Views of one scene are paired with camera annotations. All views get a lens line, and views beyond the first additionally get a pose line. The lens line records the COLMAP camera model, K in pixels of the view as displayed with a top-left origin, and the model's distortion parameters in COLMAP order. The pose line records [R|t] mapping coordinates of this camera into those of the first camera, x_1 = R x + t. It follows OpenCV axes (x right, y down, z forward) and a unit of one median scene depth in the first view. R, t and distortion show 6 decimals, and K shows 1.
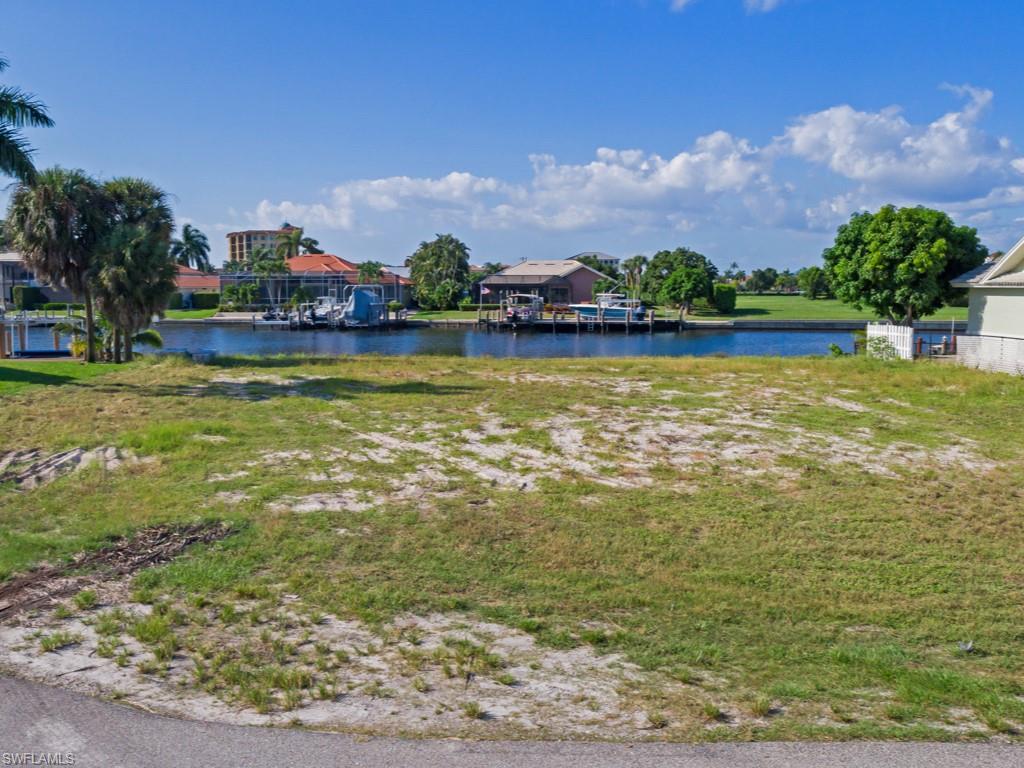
lens RADIAL K [[934.1, 0, 512.0], [0, 934.1, 384.0], [0, 0, 1]] dist [-0.010489, -0.000843]
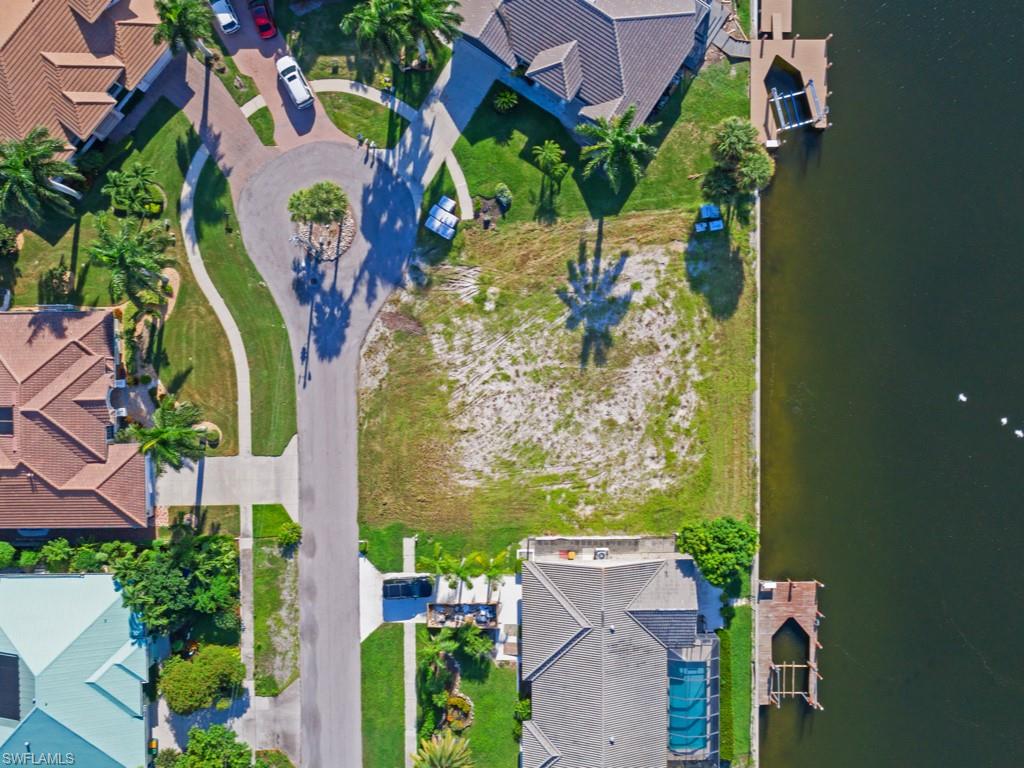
lens RADIAL K [[919.7, 0, 509.1], [0, 919.7, 383.2], [0, 0, 1]] dist [-0.007421, -0.000998]
pose [[0.026080, 0.999385, 0.023456, -0.060804], [-0.115173, -0.020304, 0.993138, -4.823293], [0.993003, -0.028602, 0.114573, 0.640052]]
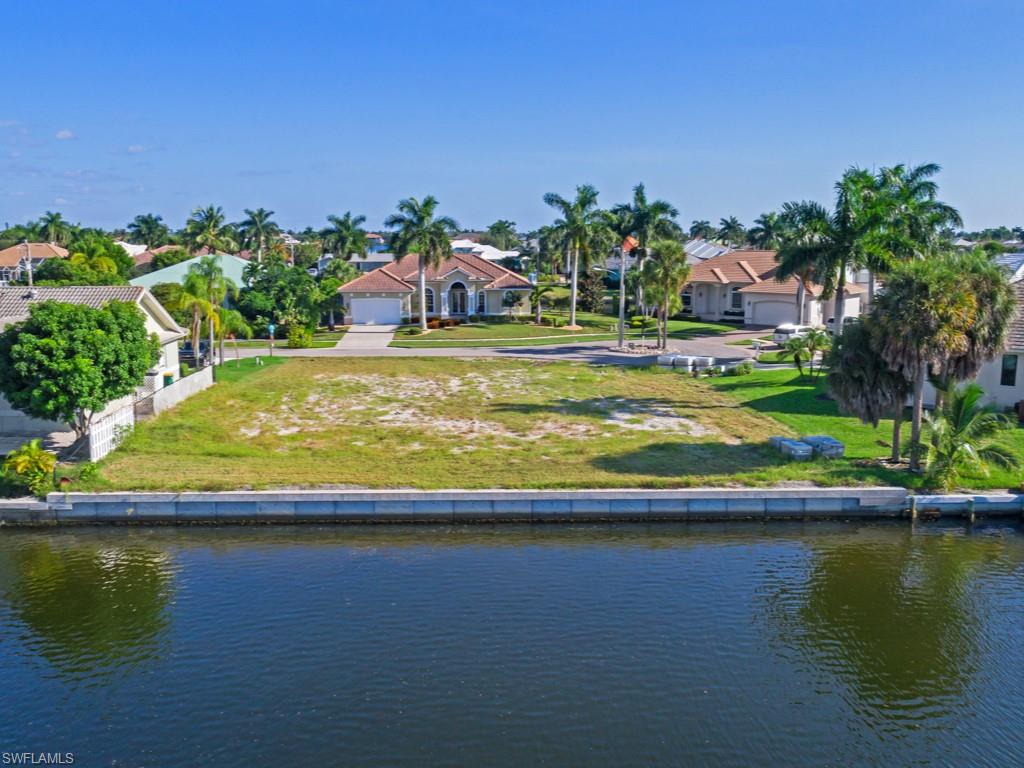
lens RADIAL K [[926.2, 0, 516.9], [0, 926.2, 385.2], [0, 0, 1]] dist [-0.001896, 0.002853]
pose [[-0.998746, 0.009415, -0.049178, 0.014611], [-0.003803, 0.965063, 0.261989, -0.794905], [0.049926, 0.261847, -0.963817, 4.370118]]
